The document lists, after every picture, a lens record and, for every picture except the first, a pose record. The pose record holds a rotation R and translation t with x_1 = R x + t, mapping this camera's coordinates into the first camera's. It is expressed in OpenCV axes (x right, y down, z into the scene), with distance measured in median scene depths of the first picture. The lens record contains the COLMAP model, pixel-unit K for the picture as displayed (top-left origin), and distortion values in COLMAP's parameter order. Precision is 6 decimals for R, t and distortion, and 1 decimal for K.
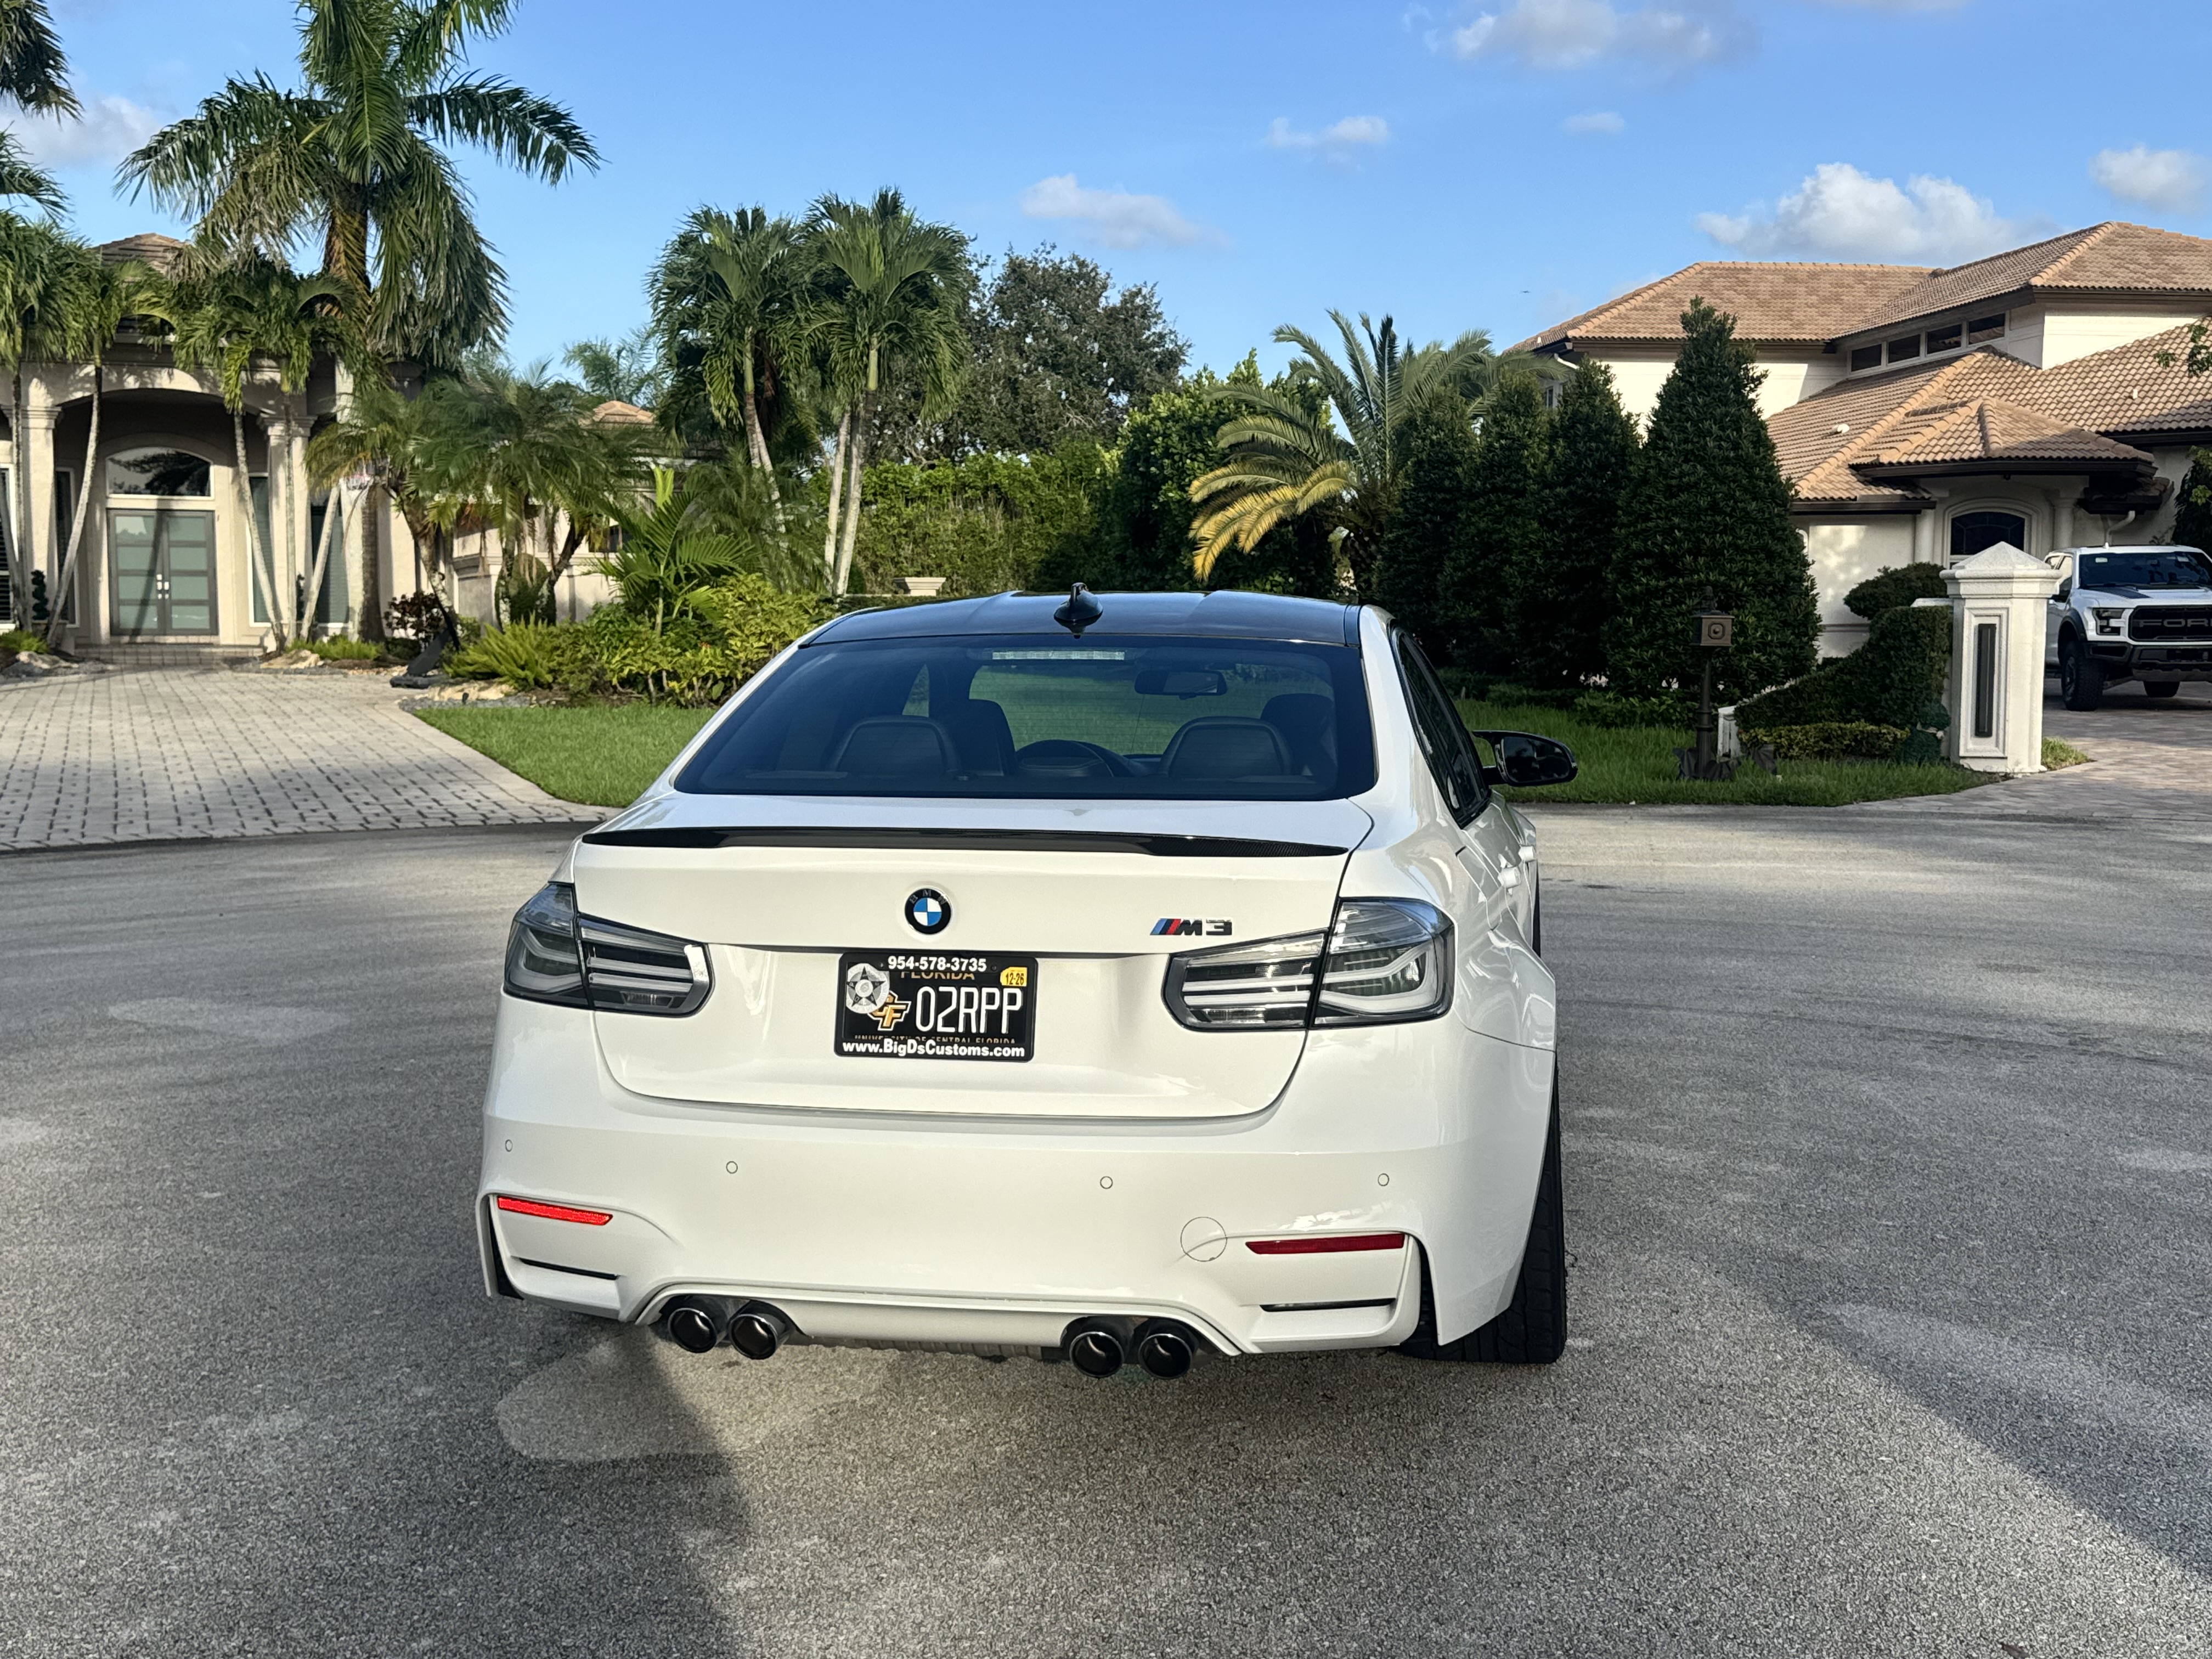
lens RADIAL K [[2285.4, 0, 1112.2], [0, 2285.4, 832.7], [0, 0, 1]] dist [0.060291, 0.000000]
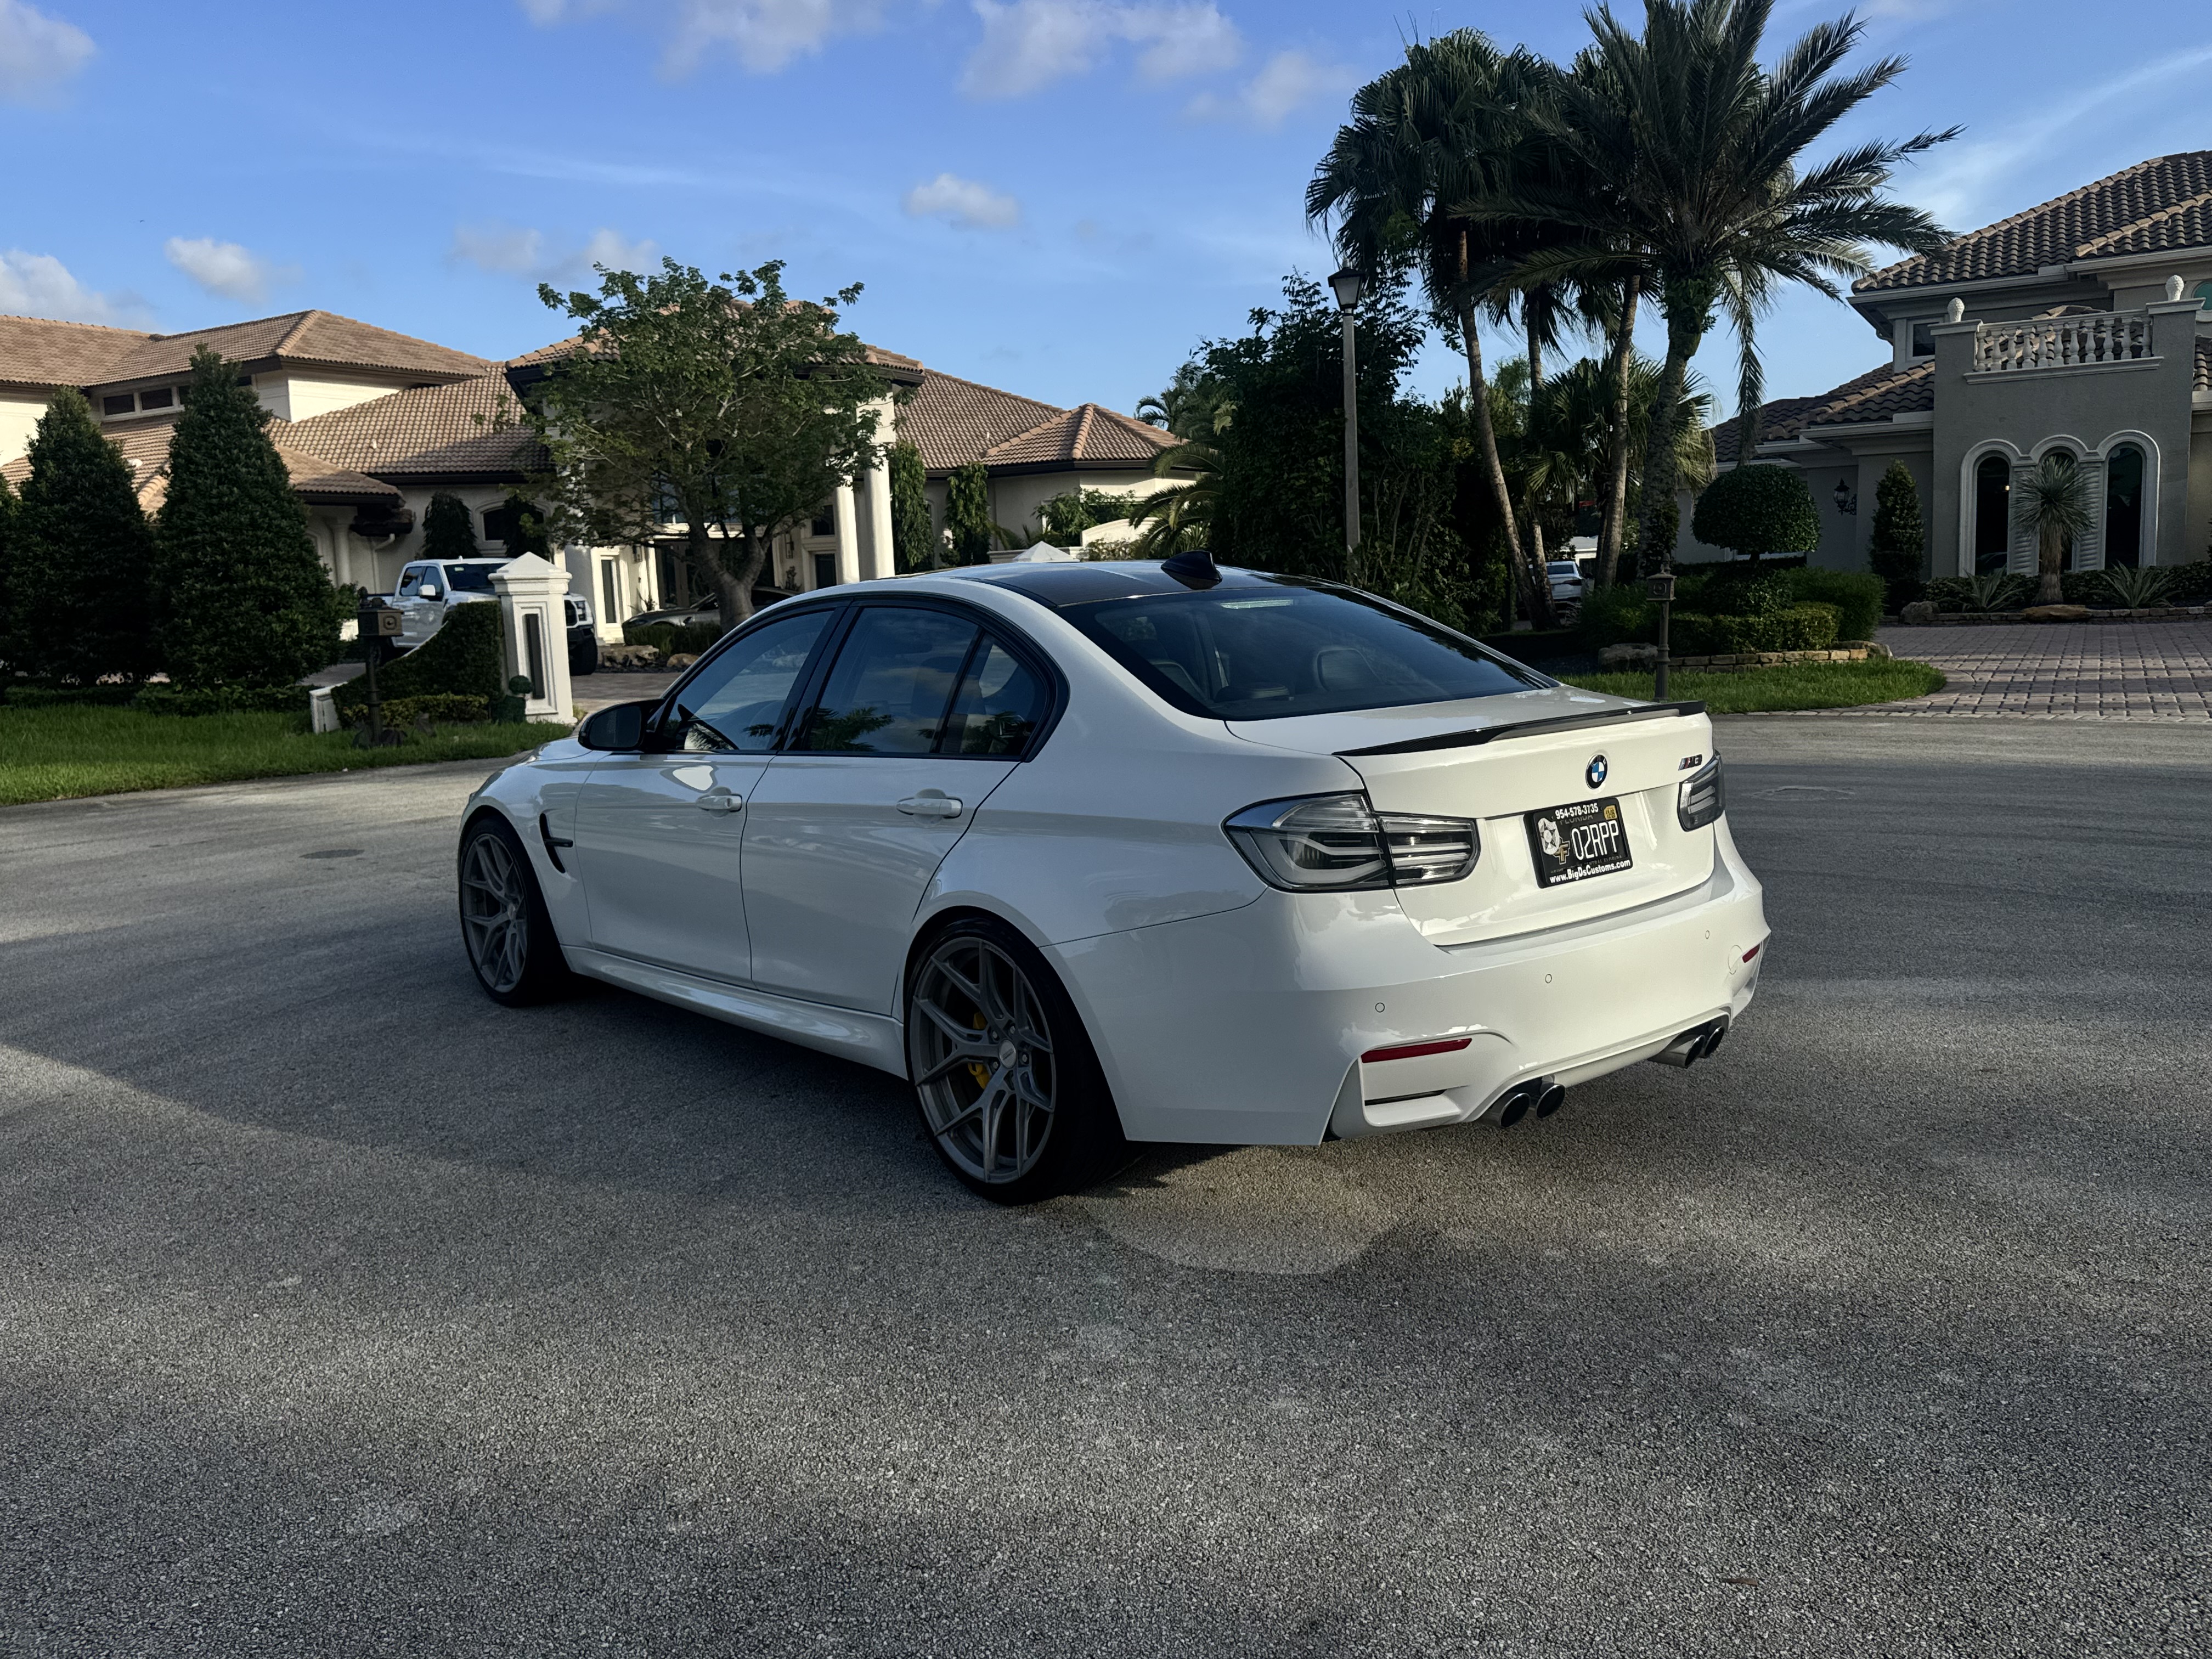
lens RADIAL K [[1737.3, 0, 1152.3], [0, 1737.3, 862.1], [0, 0, 1]] dist [0.000943, -0.040818]
pose [[0.602809, -0.140052, 0.785498, -0.136799], [0.103906, 0.989870, 0.096751, -0.005371], [-0.791091, 0.023296, 0.611254, 0.070463]]
